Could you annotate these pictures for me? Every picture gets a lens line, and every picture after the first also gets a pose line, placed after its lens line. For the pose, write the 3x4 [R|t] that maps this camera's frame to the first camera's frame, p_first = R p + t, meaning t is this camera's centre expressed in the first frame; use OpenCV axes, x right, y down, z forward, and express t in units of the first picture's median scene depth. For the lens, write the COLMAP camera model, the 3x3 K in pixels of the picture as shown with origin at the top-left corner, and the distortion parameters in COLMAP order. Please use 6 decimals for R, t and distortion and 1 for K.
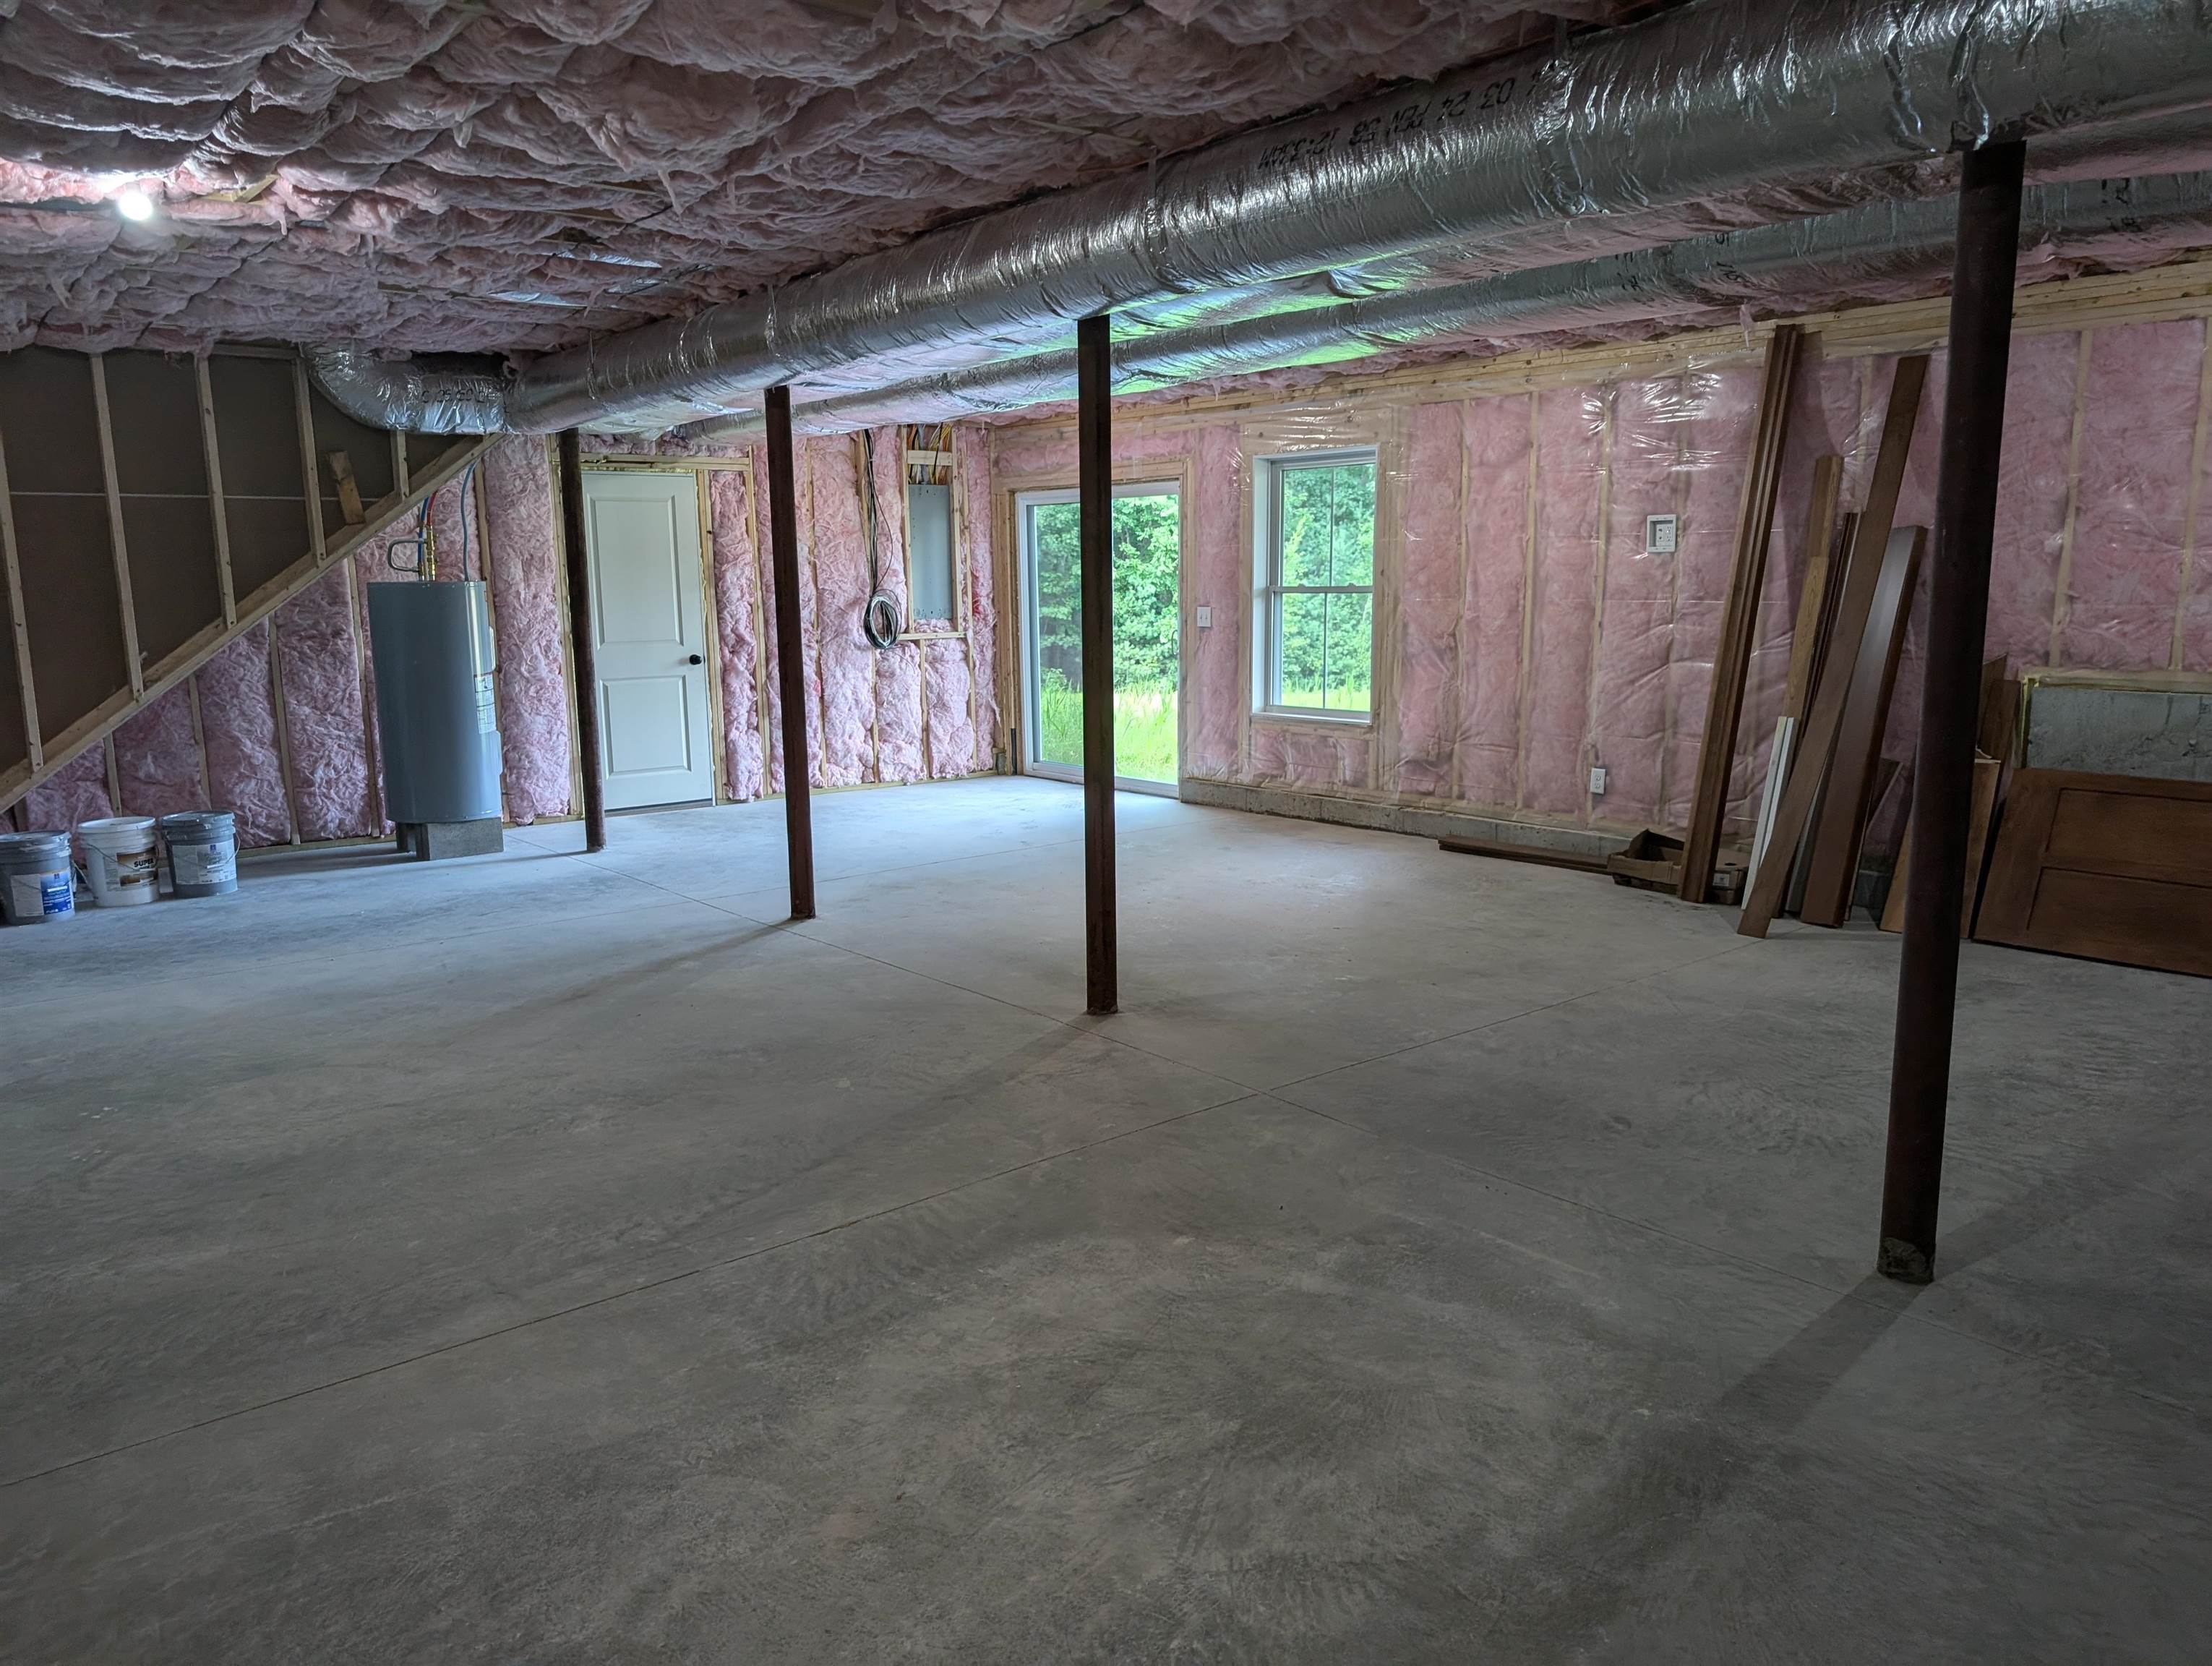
lens RADIAL K [[1589.8, 0, 1108.8], [0, 1589.8, 839.1], [0, 0, 1]] dist [0.034817, -0.034908]
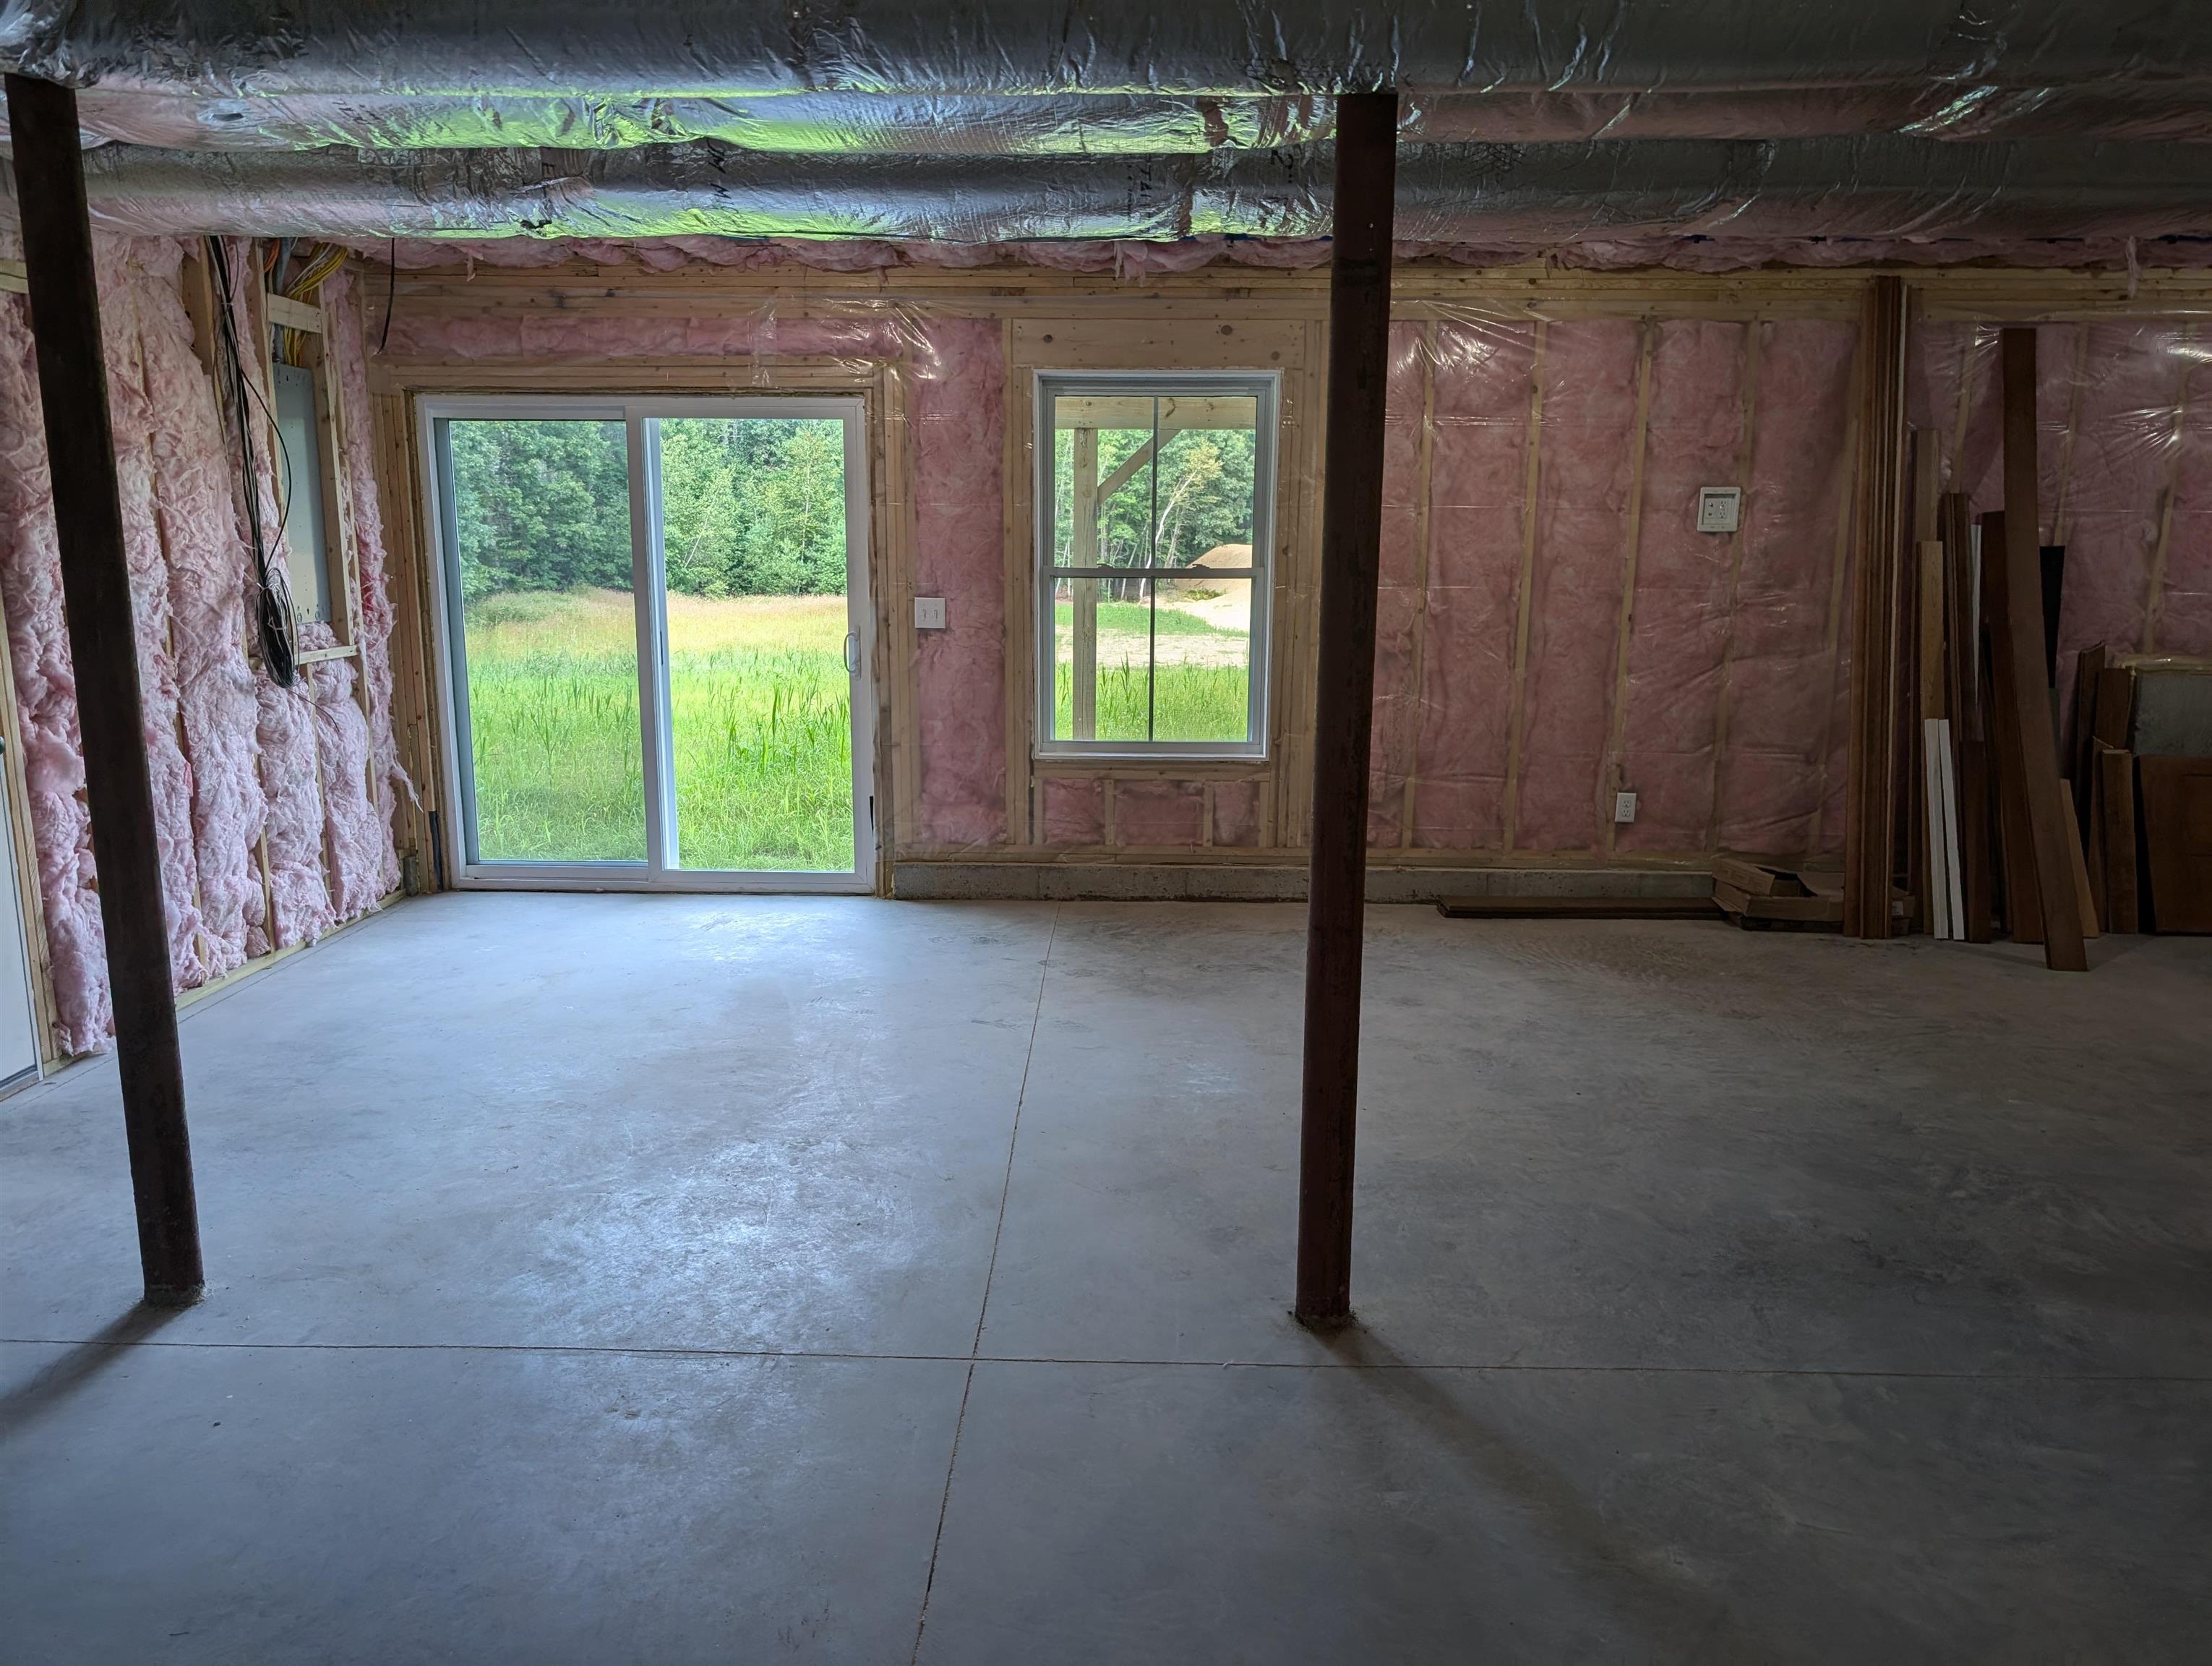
lens RADIAL K [[1589.8, 0, 1110.1], [0, 1589.8, 831.0], [0, 0, 1]] dist [0.034817, -0.034908]
pose [[0.657629, -0.124635, 0.742960, -0.451038], [0.111386, 0.991466, 0.067731, -0.102583], [-0.745062, 0.038213, 0.665900, 0.606098]]
